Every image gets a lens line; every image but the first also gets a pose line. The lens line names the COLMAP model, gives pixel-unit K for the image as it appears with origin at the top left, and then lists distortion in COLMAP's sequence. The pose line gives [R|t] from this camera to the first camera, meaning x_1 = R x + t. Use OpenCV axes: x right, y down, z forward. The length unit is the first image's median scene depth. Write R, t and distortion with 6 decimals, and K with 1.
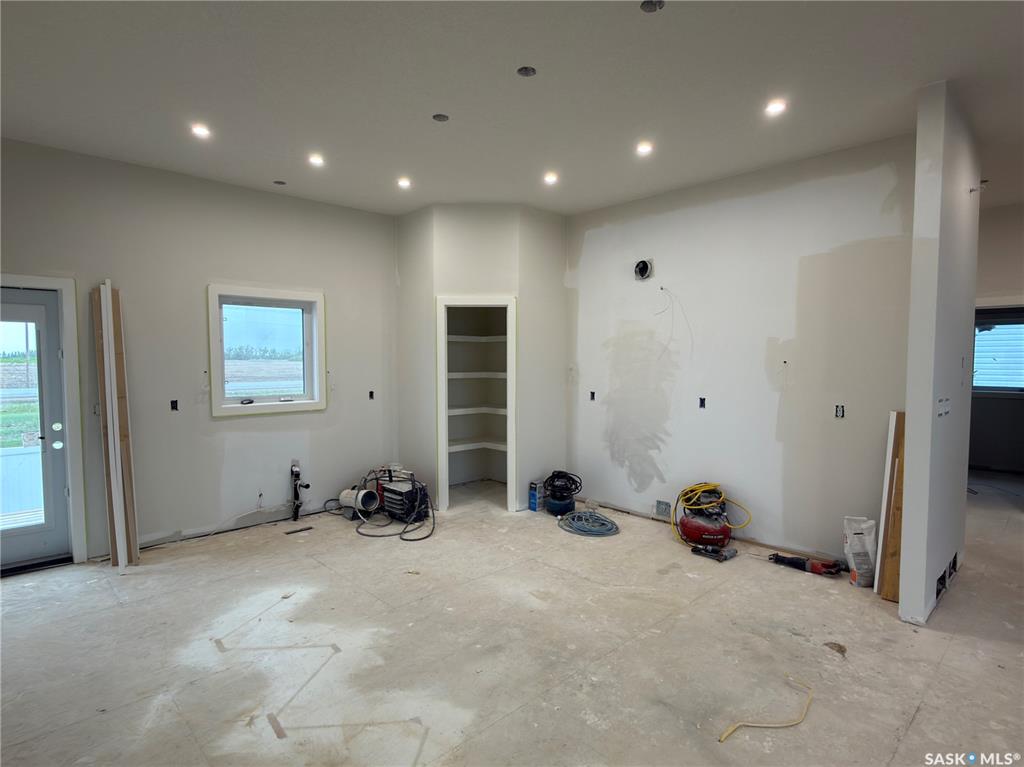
lens RADIAL K [[548.9, 0, 512.0], [0, 548.9, 383.5], [0, 0, 1]] dist [-0.000484, -0.000466]
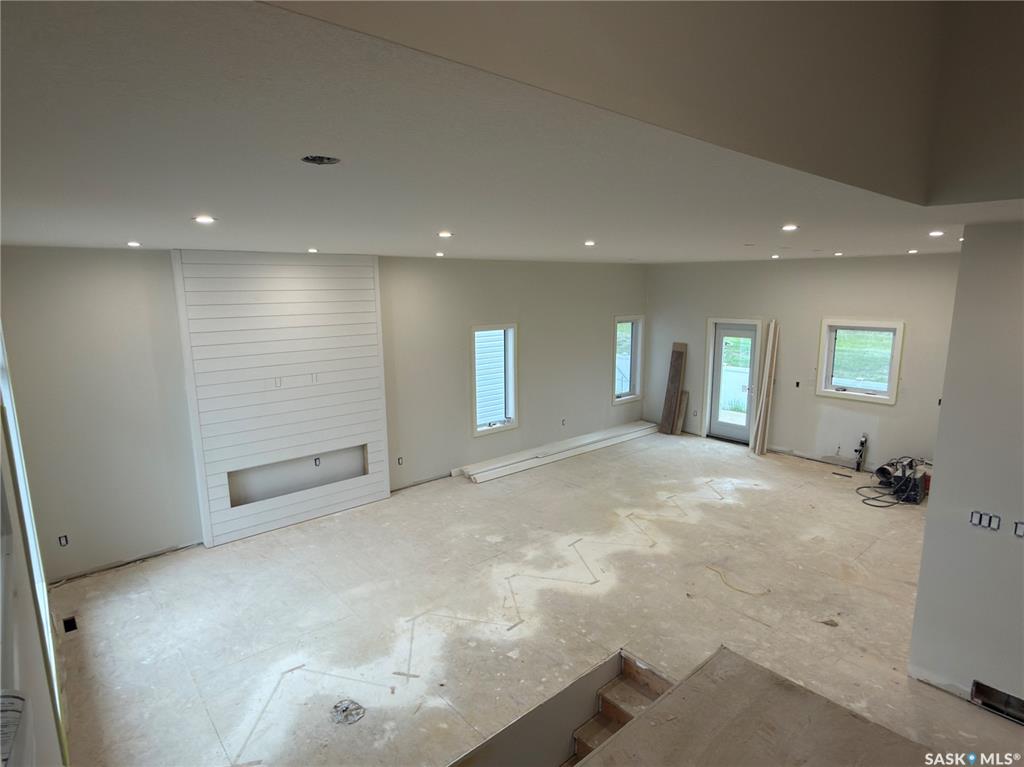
lens RADIAL K [[566.3, 0, 512.0], [0, 566.3, 383.5], [0, 0, 1]] dist [-0.002043, 0.000766]
pose [[-0.039297, 0.175617, -0.983674, 1.316533], [-0.039136, 0.983408, 0.177133, -0.267079], [0.998461, 0.045458, -0.031772, 0.085980]]
